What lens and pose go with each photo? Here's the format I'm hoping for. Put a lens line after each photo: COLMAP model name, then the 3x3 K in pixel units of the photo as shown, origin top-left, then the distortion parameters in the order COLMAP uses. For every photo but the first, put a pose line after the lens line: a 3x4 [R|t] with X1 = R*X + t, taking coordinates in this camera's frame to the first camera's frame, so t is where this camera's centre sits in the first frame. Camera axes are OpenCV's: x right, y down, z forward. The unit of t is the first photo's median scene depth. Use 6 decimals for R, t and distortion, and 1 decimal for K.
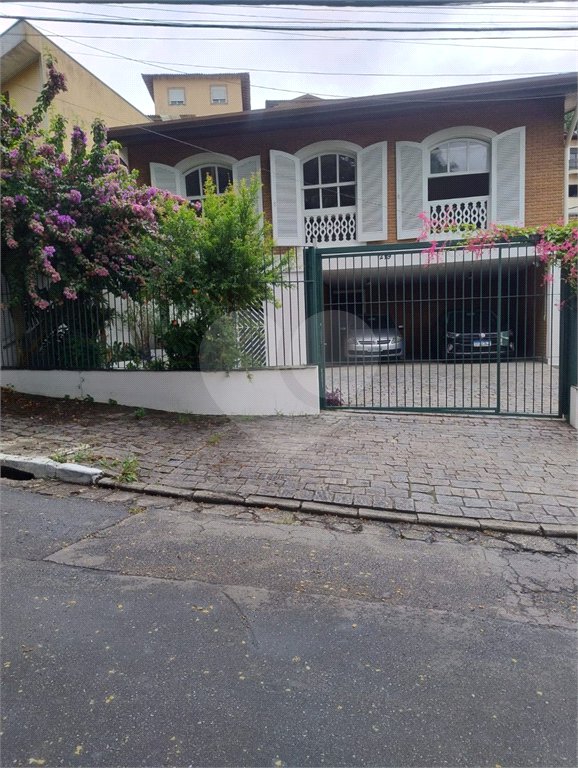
lens RADIAL K [[537.7, 0, 286.4], [0, 537.7, 395.4], [0, 0, 1]] dist [0.064336, -0.085676]
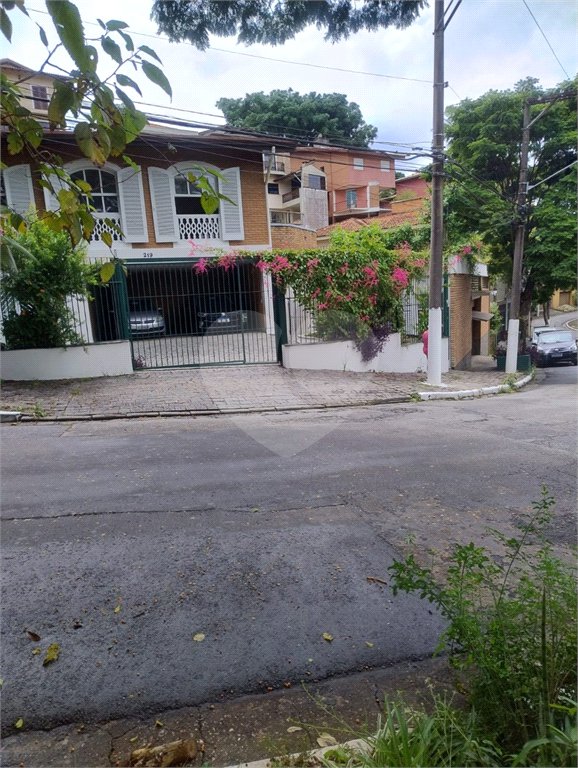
lens RADIAL K [[519.5, 0, 278.9], [0, 519.5, 397.7], [0, 0, 1]] dist [0.054805, -0.063615]
pose [[0.885357, -0.102172, 0.453547, -0.148116], [0.079126, 0.994435, 0.069560, 0.020875], [-0.458130, -0.025698, 0.888514, -0.275270]]
